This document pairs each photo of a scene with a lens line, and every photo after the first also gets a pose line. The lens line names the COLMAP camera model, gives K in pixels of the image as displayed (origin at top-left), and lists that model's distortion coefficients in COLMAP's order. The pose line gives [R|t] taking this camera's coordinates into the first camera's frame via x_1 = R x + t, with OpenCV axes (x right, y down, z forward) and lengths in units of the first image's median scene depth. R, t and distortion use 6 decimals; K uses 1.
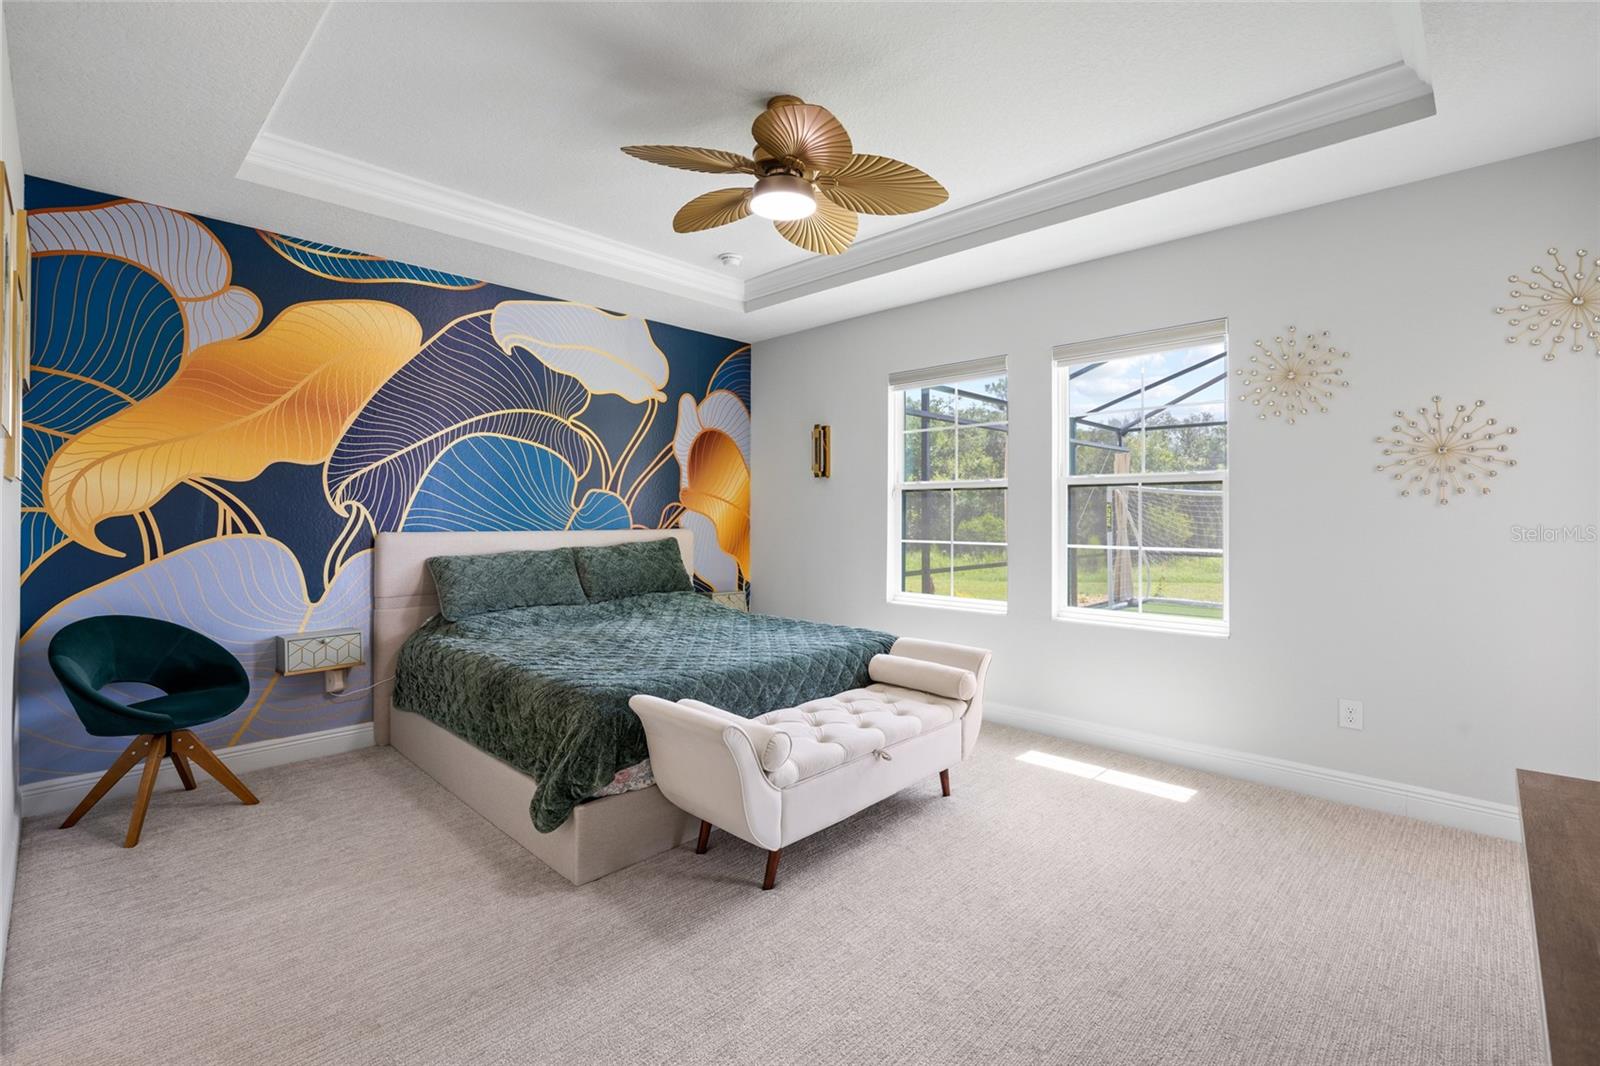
lens RADIAL K [[716.3, 0, 801.4], [0, 716.3, 520.4], [0, 0, 1]] dist [-0.001184, -0.000129]
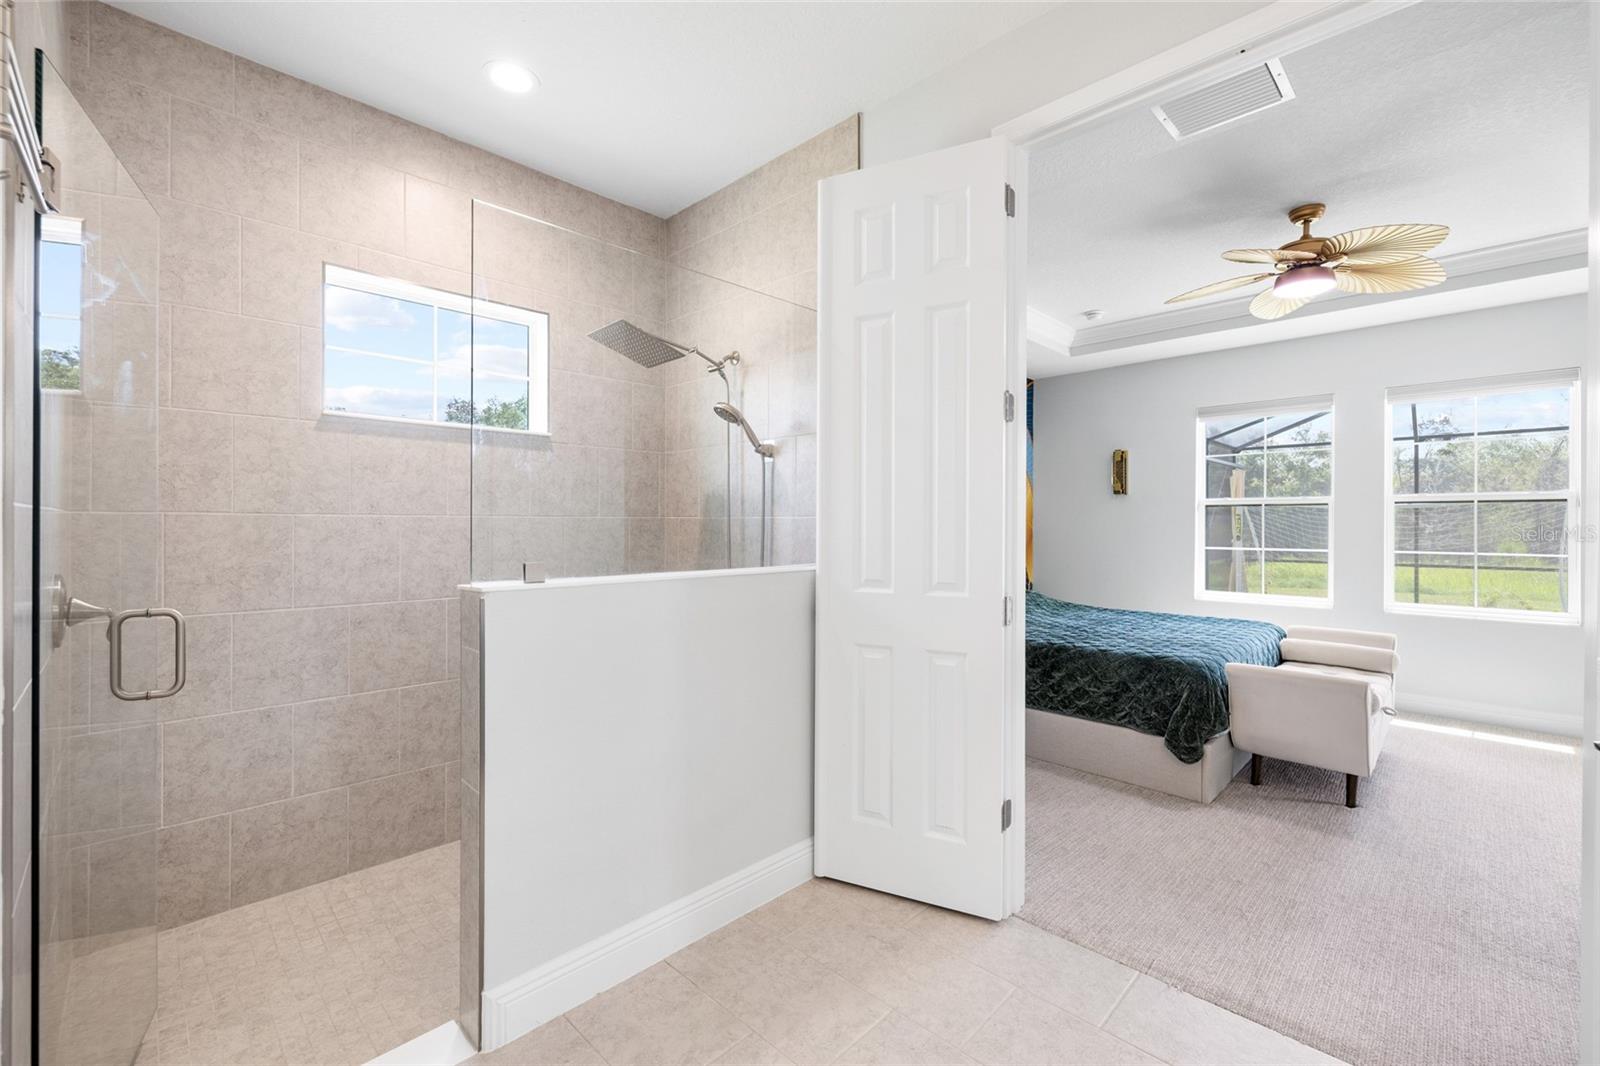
lens RADIAL K [[674.0, 0, 800.0], [0, 674.0, 533.0], [0, 0, 1]] dist [0.001014, 0.000538]
pose [[0.999836, 0.001334, -0.018050, -0.518476], [-0.001204, 0.999973, 0.007225, -0.003600], [0.018059, -0.007202, 0.999811, -0.136650]]
